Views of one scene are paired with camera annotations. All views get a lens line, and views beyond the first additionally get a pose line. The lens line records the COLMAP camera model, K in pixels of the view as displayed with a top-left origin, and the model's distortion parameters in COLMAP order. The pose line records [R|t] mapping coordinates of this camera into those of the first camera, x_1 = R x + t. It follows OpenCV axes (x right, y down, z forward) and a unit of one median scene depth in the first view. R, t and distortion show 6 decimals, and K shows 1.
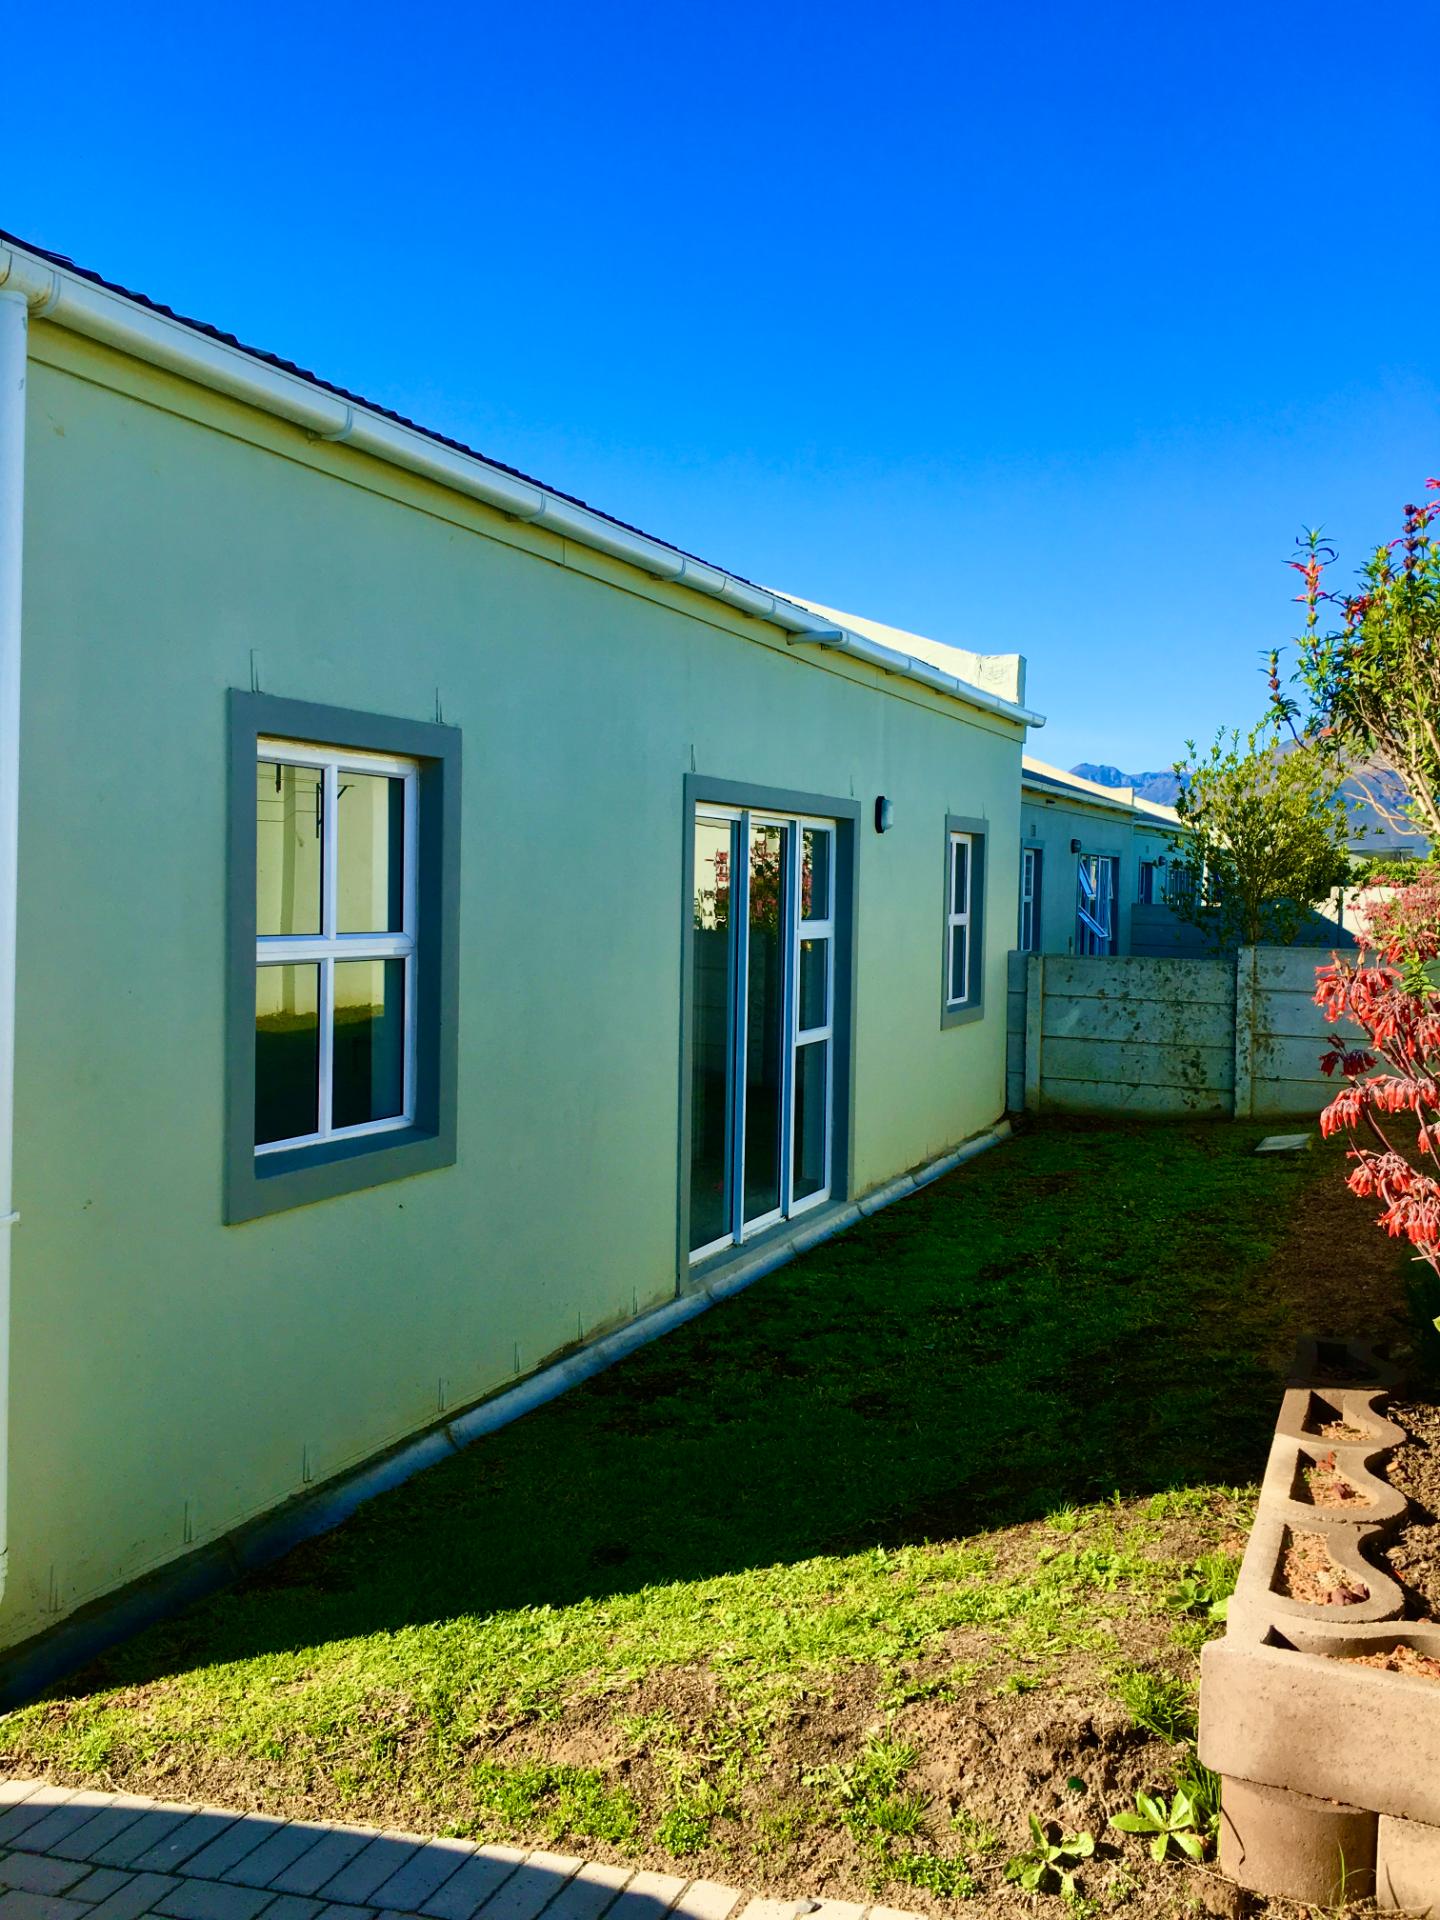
lens RADIAL K [[1629.9, 0, 712.3], [0, 1629.9, 951.2], [0, 0, 1]] dist [0.092473, -0.102045]
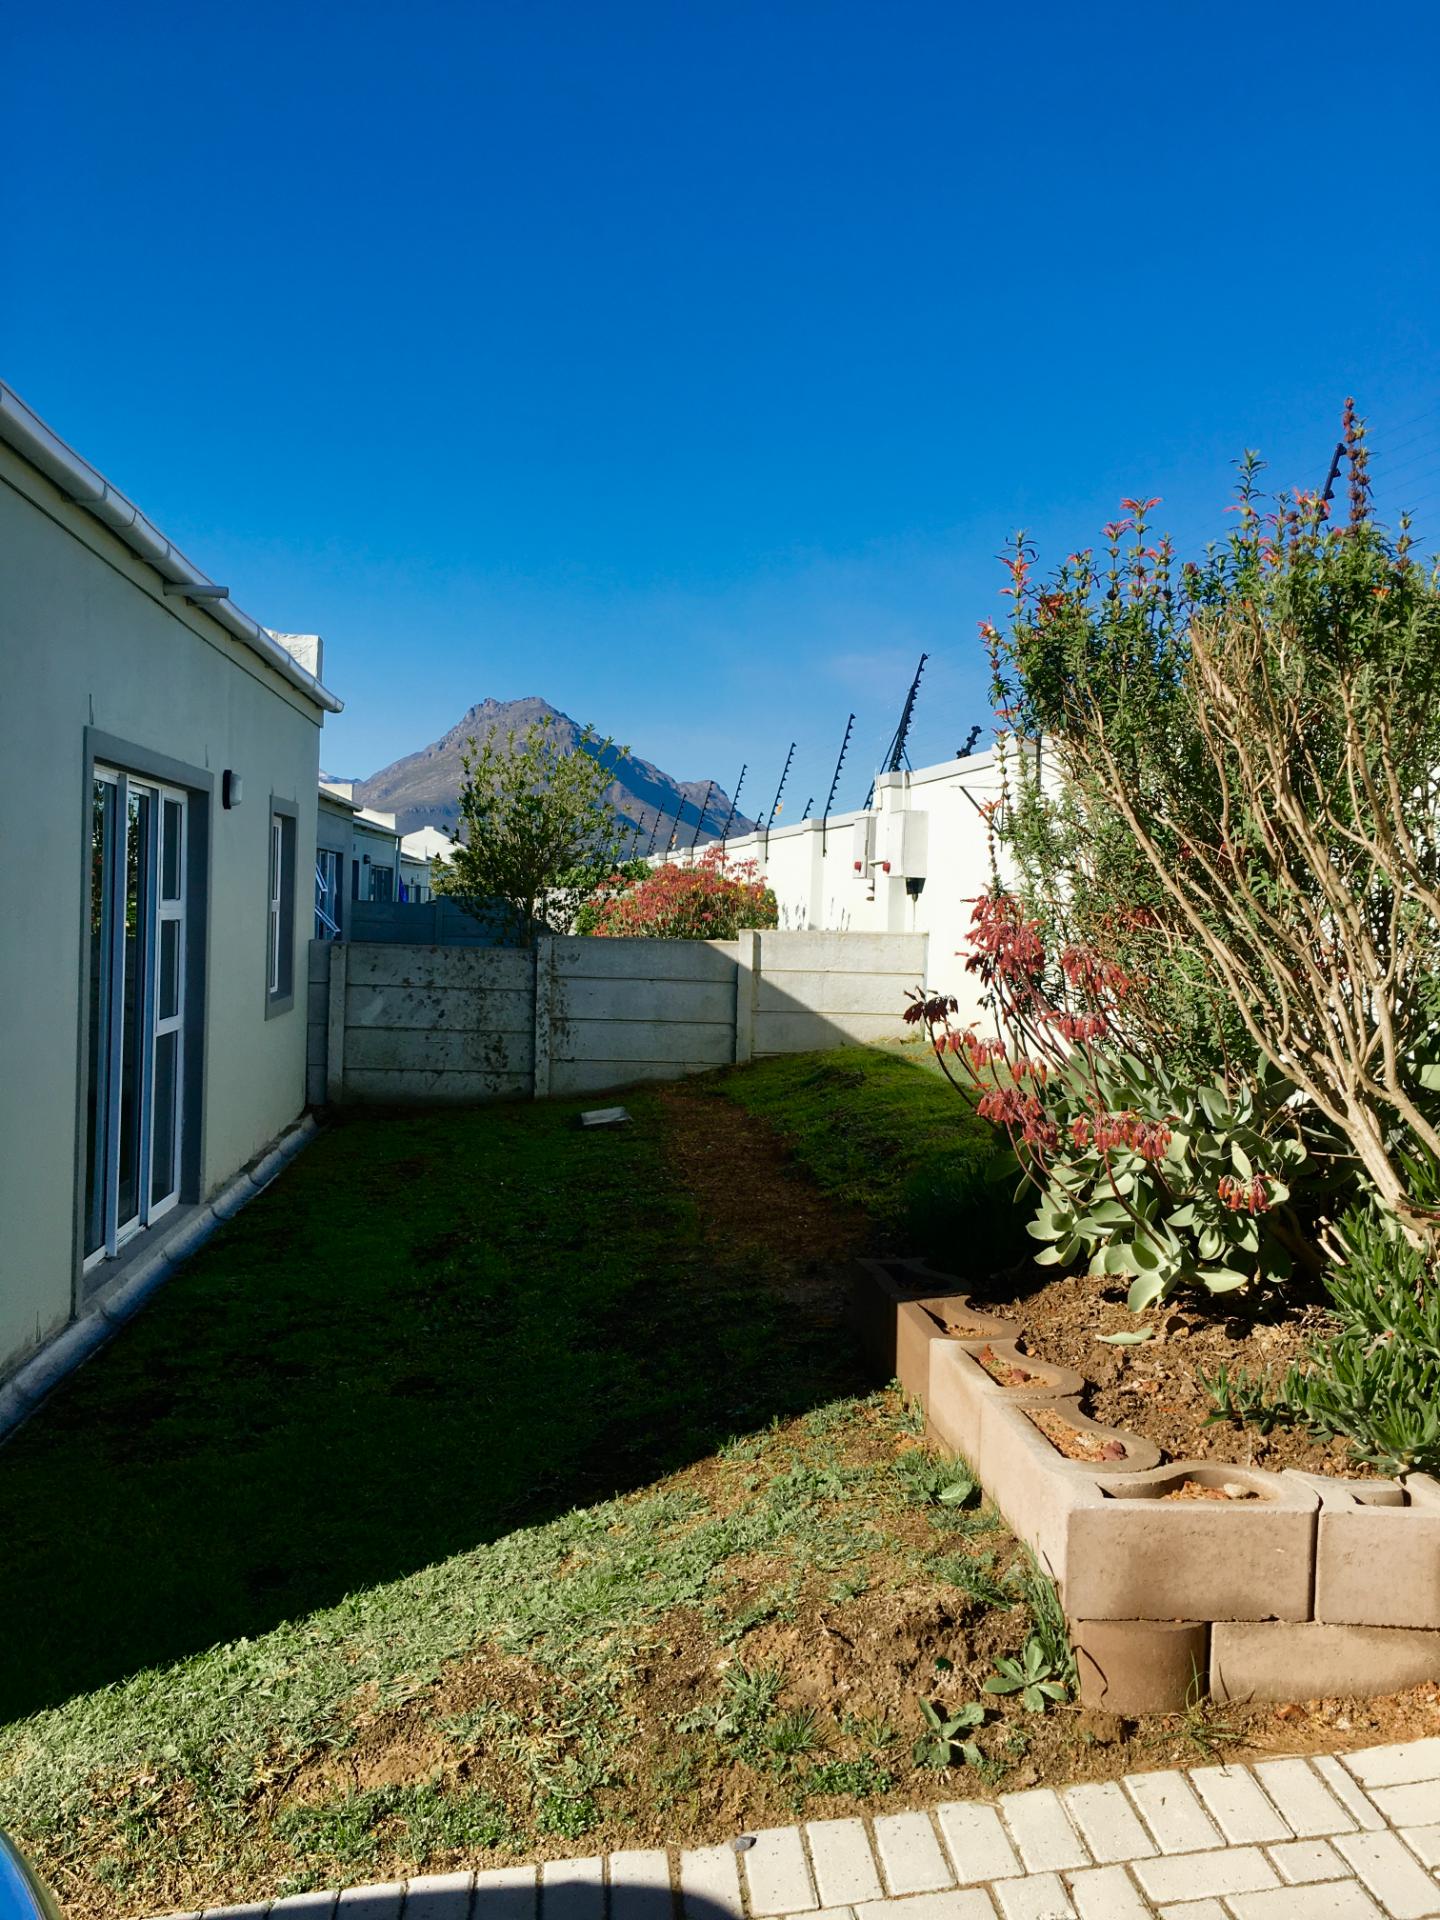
lens RADIAL K [[1629.9, 0, 759.4], [0, 1629.9, 942.8], [0, 0, 1]] dist [0.092473, -0.102045]
pose [[0.871565, -0.000072, 0.490280, -0.296974], [0.002322, 0.999989, -0.003981, 0.028238], [-0.490274, 0.004608, 0.871556, 0.089318]]
